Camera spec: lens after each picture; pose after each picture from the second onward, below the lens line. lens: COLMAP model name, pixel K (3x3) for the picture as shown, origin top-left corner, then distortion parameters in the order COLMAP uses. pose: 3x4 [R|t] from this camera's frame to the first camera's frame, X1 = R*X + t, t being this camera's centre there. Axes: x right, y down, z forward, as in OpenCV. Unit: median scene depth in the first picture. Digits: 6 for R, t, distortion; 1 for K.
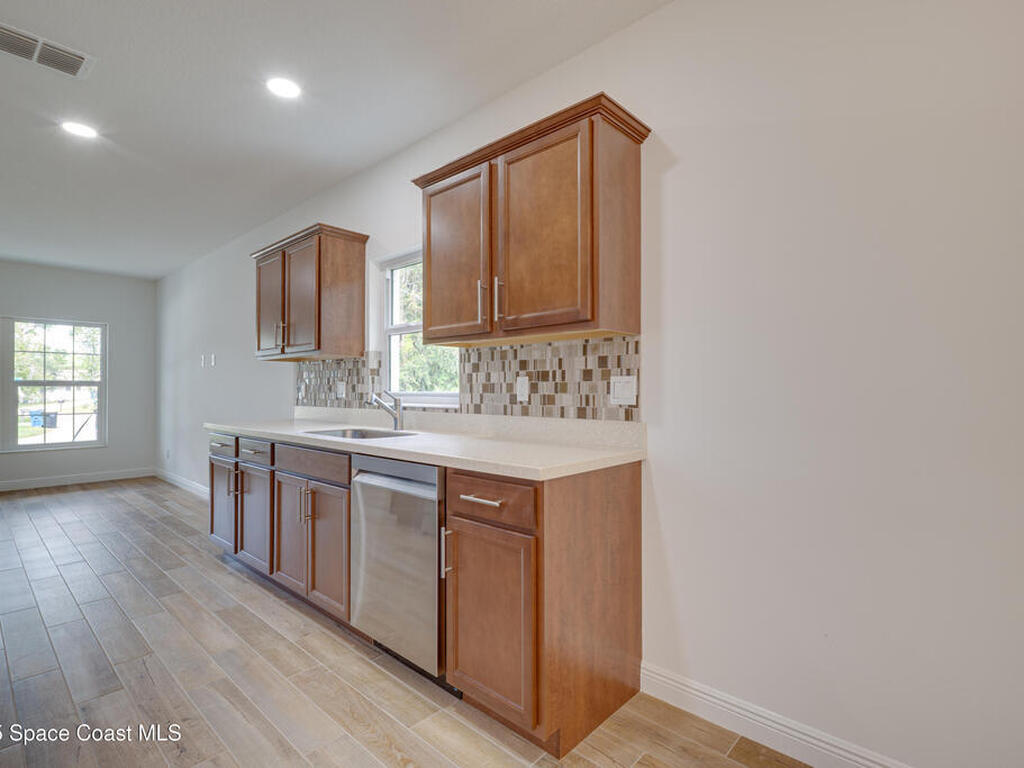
lens RADIAL K [[509.9, 0, 510.5], [0, 509.9, 386.0], [0, 0, 1]] dist [0.003728, -0.004730]
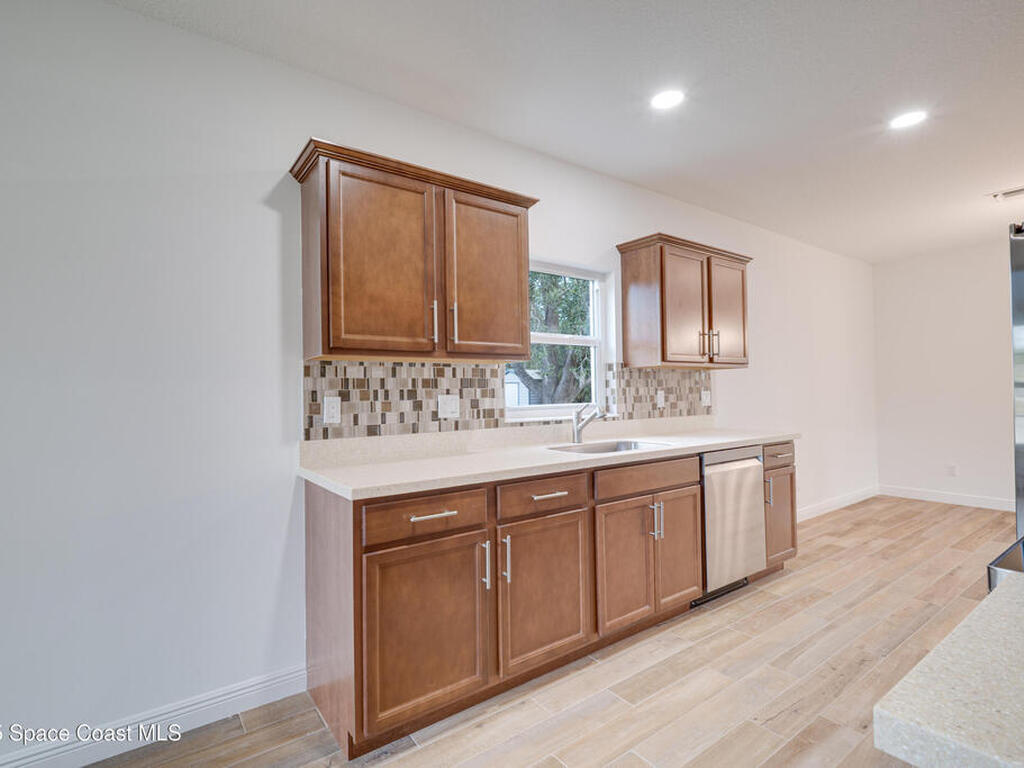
lens RADIAL K [[509.9, 0, 510.5], [0, 509.9, 386.0], [0, 0, 1]] dist [0.003728, -0.004730]
pose [[0.192092, 0.008502, 0.981340, -1.508249], [0.006323, 0.999931, -0.009901, -0.020591], [-0.981357, 0.008107, 0.192025, 1.144145]]
